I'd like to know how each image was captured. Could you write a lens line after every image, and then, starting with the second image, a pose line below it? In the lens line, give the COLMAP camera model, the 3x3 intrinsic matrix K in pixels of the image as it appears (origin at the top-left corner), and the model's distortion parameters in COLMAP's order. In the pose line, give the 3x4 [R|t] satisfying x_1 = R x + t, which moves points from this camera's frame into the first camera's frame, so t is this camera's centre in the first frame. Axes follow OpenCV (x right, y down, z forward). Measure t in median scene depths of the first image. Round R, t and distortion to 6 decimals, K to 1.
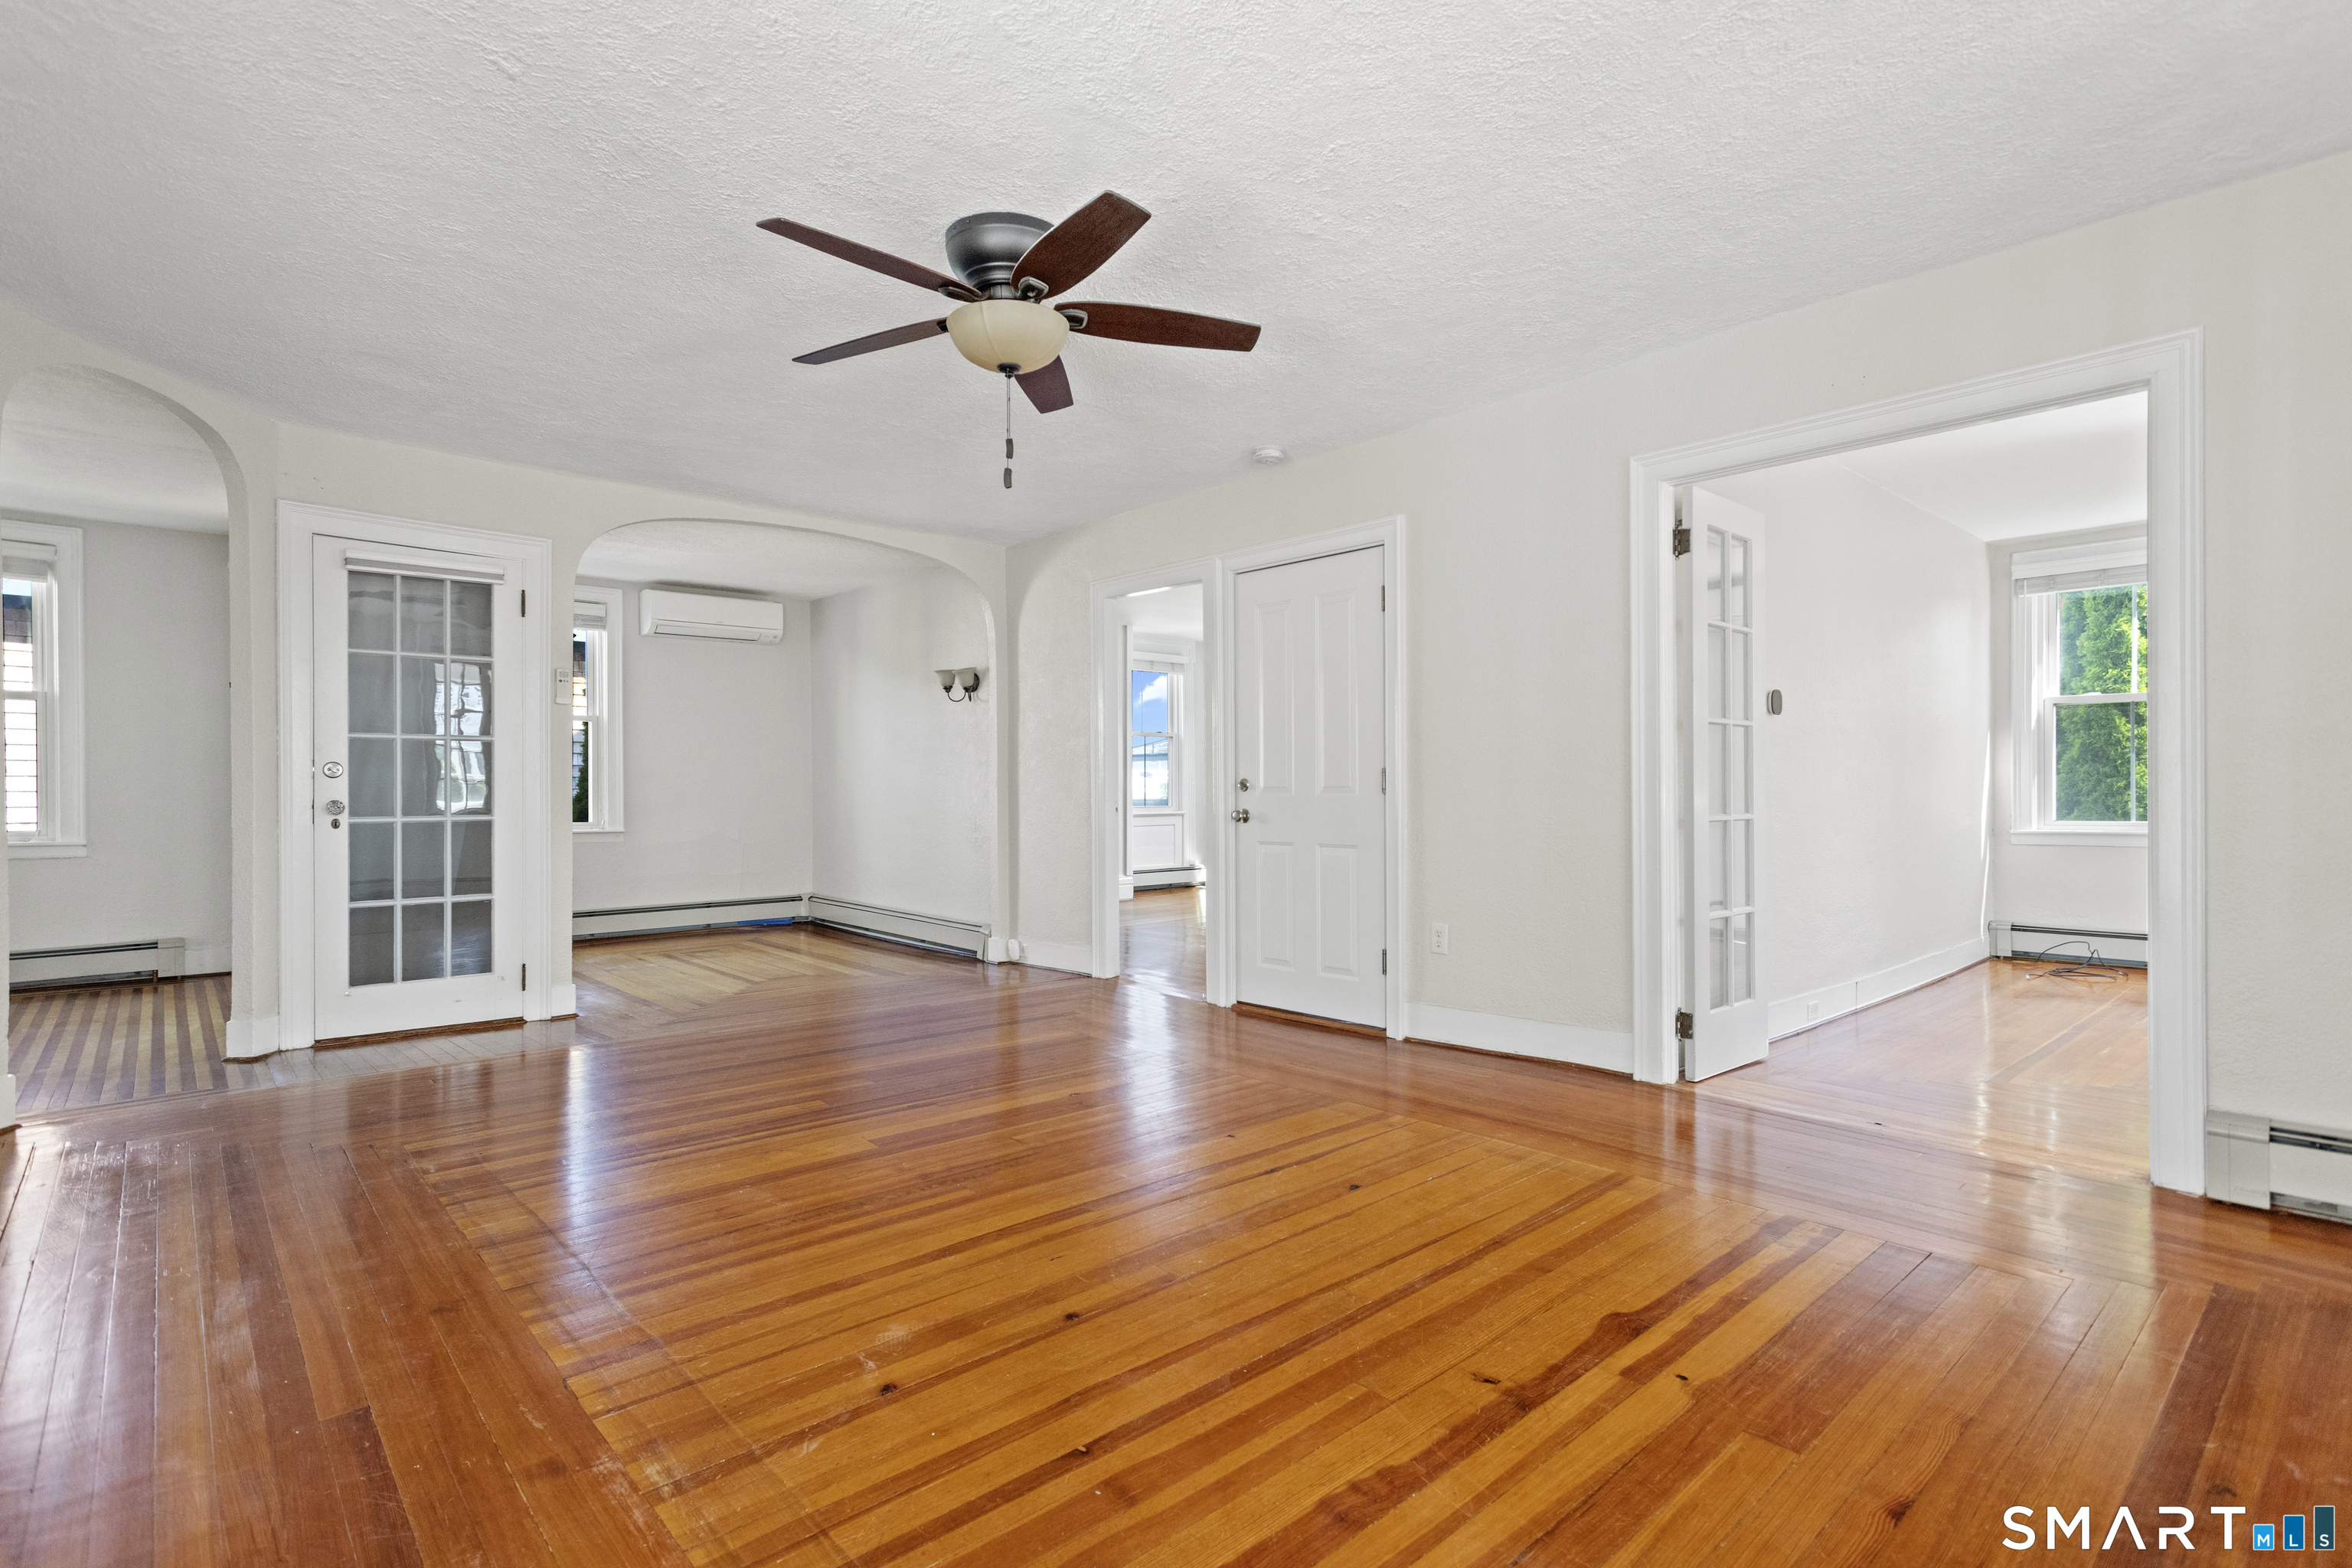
lens RADIAL K [[1120.6, 0, 1176.0], [0, 1120.6, 784.0], [0, 0, 1]] dist [-0.001123, -0.000195]
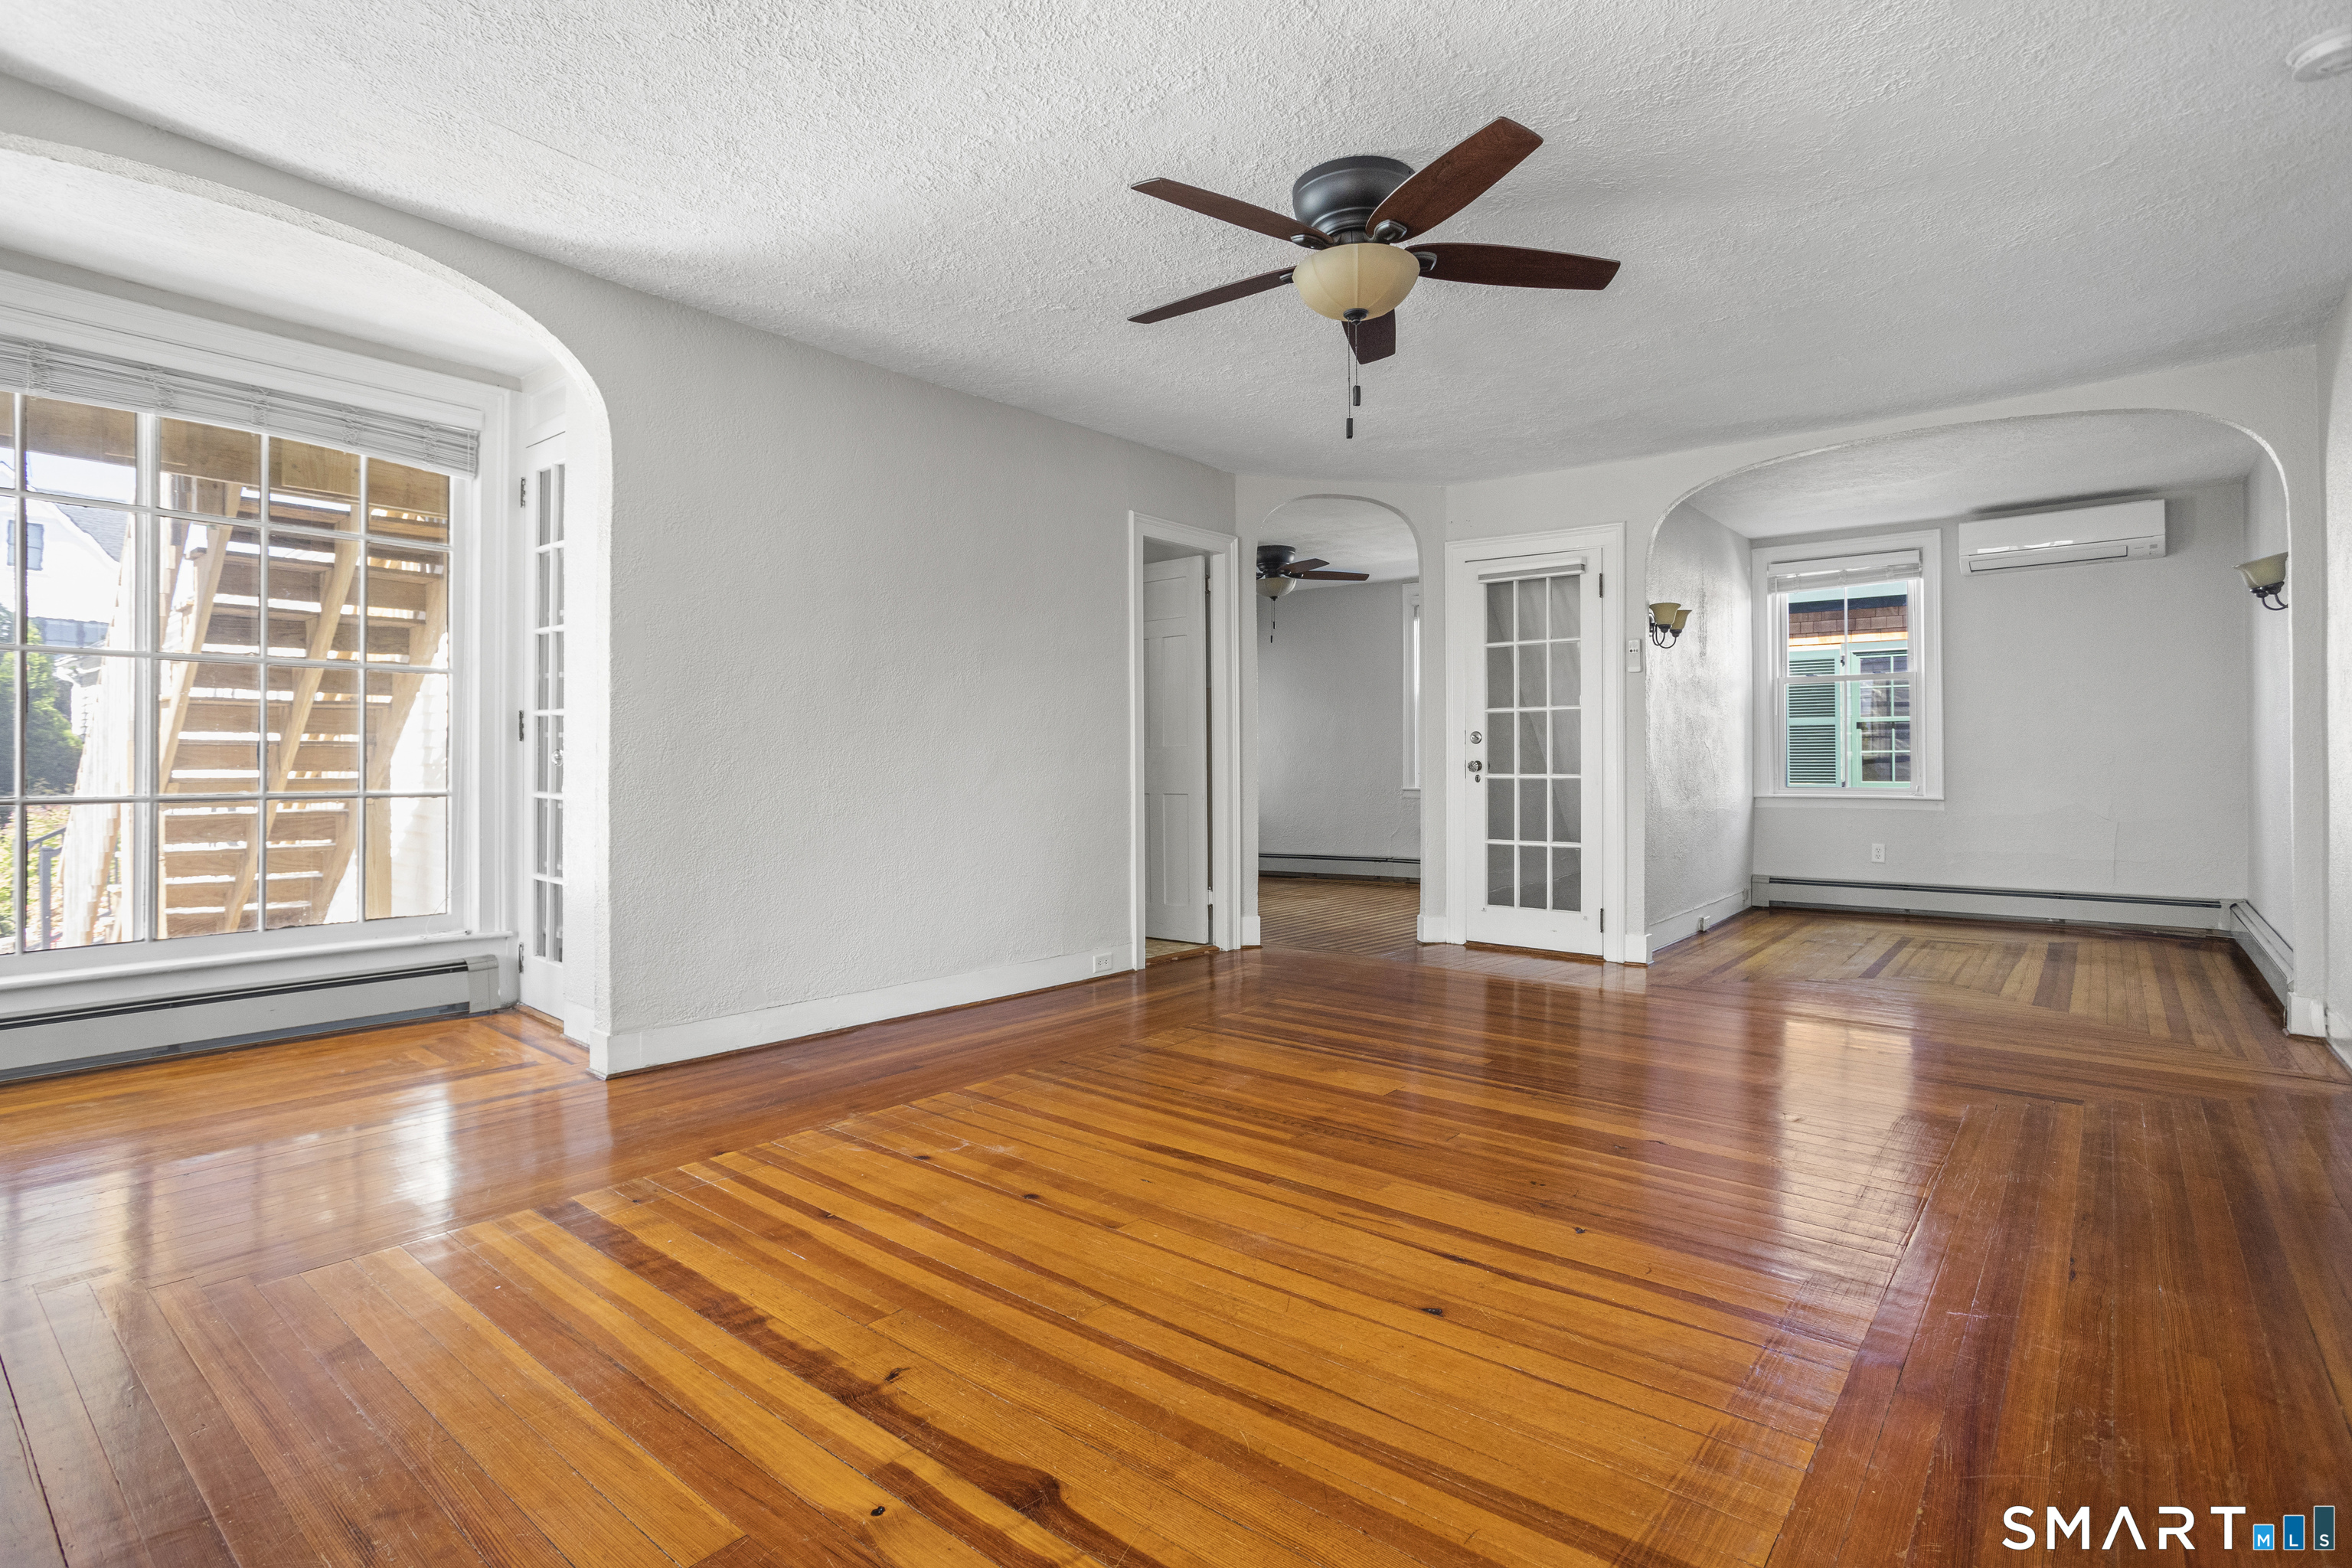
lens RADIAL K [[1143.8, 0, 1173.7], [0, 1143.8, 752.0], [0, 0, 1]] dist [-0.031533, 0.001023]
pose [[0.145436, -0.003707, -0.989361, 0.980233], [0.005765, 0.999979, -0.002899, 0.011134], [0.989351, -0.005282, 0.145454, 0.858808]]
